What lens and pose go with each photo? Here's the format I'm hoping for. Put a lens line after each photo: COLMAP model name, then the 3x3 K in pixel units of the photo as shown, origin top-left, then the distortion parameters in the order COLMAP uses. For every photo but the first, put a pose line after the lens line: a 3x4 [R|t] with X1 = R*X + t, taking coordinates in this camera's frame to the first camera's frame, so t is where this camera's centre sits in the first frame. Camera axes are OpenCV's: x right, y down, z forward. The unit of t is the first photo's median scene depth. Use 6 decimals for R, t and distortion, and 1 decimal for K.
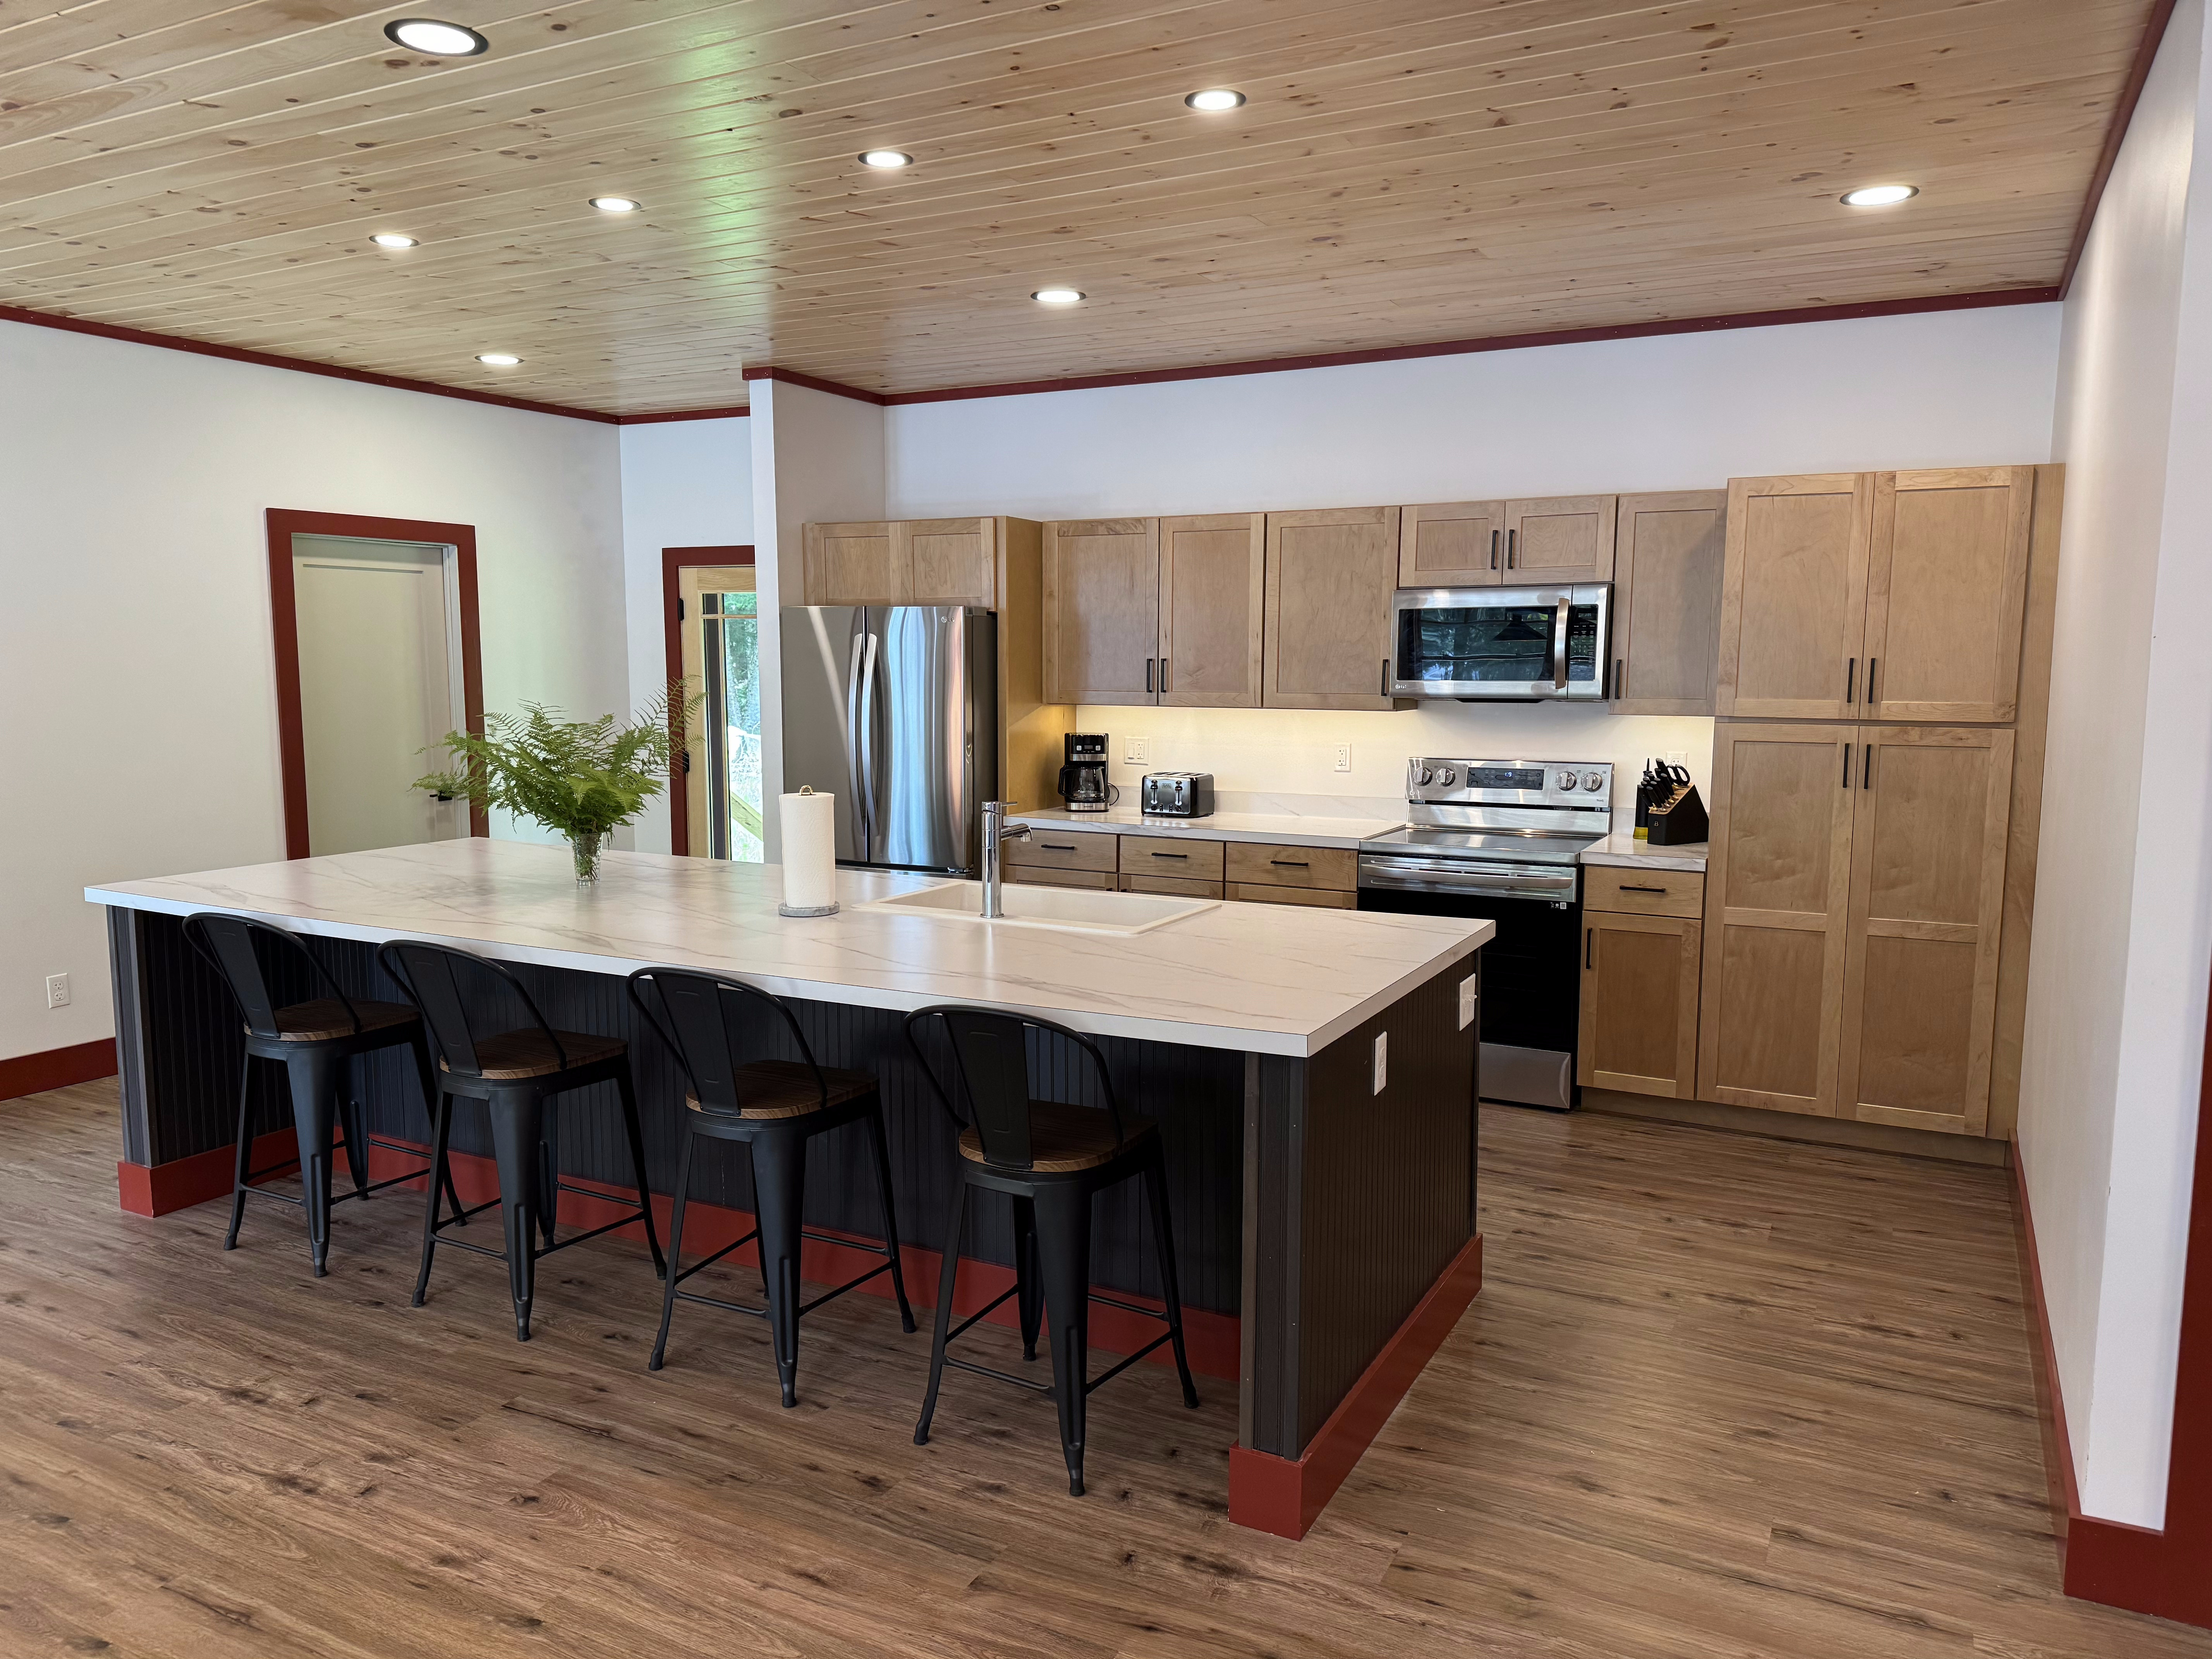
lens RADIAL K [[1555.2, 0, 1097.5], [0, 1555.2, 841.3], [0, 0, 1]] dist [0.030273, -0.020002]
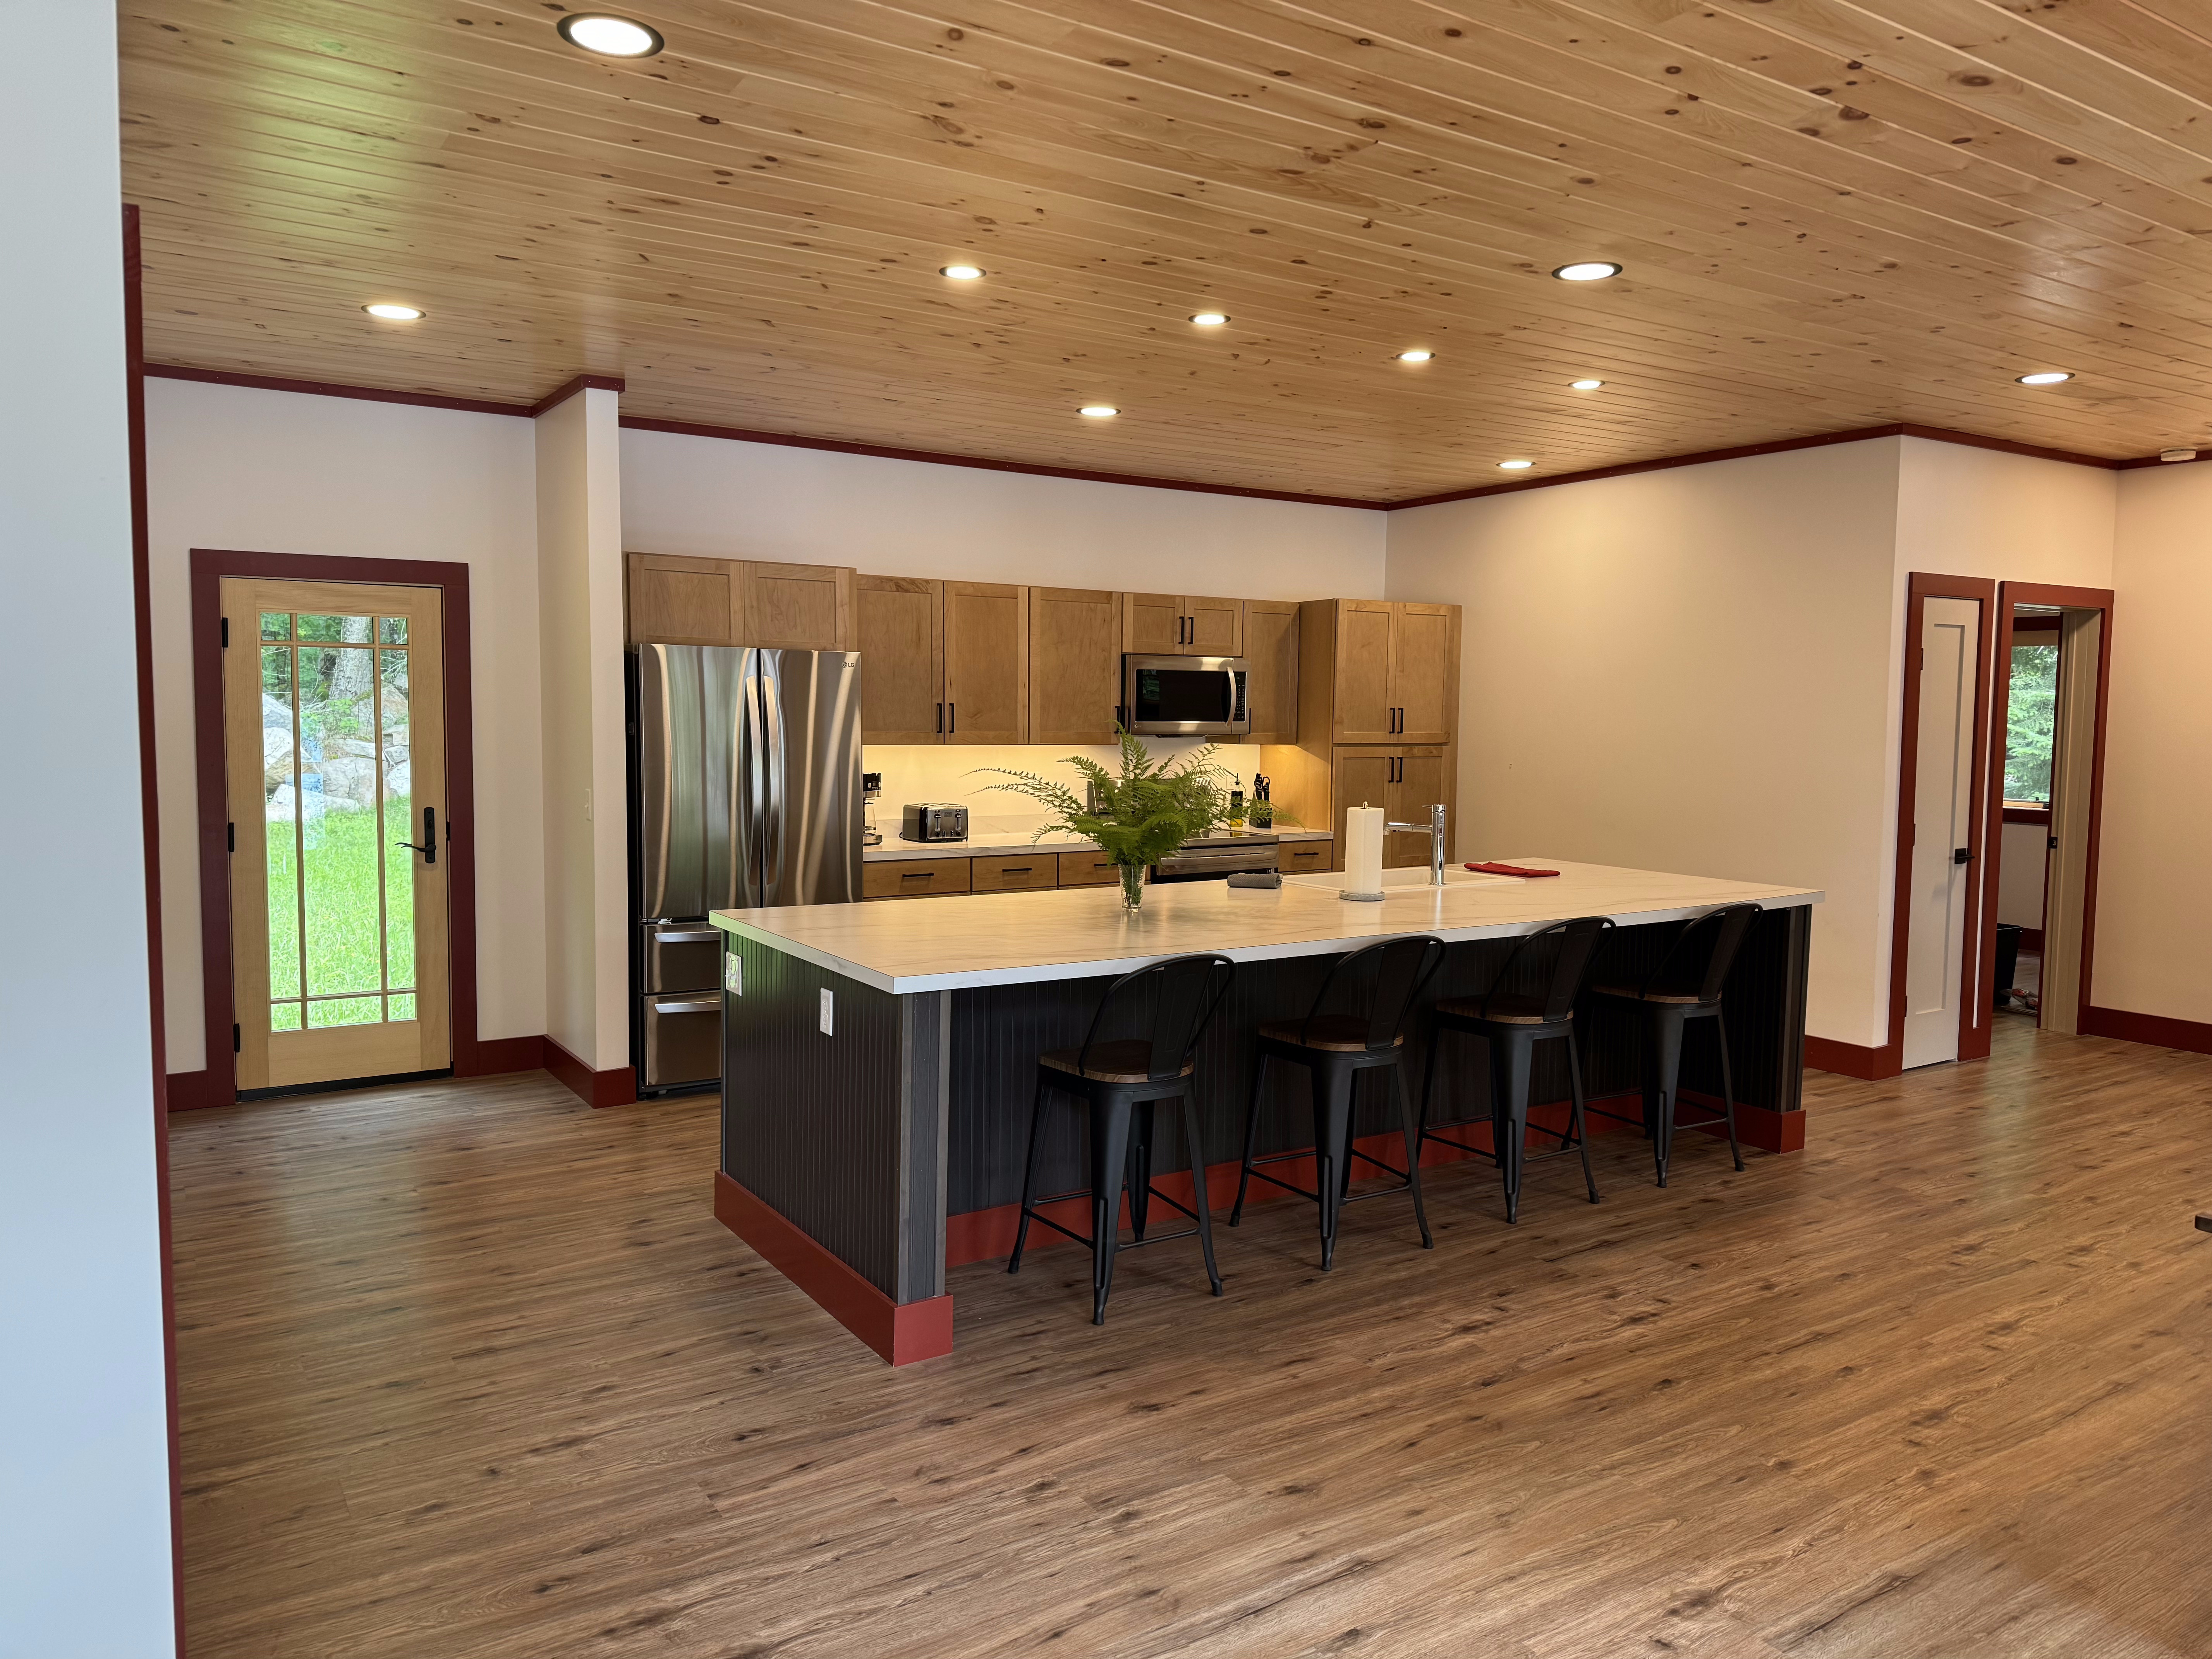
lens RADIAL K [[1555.2, 0, 1093.3], [0, 1555.2, 826.7], [0, 0, 1]] dist [0.030273, -0.020002]
pose [[0.483799, -0.062946, 0.872913, -1.442138], [0.094175, 0.995363, 0.019580, -0.061558], [-0.870098, 0.072734, 0.487483, 0.554923]]
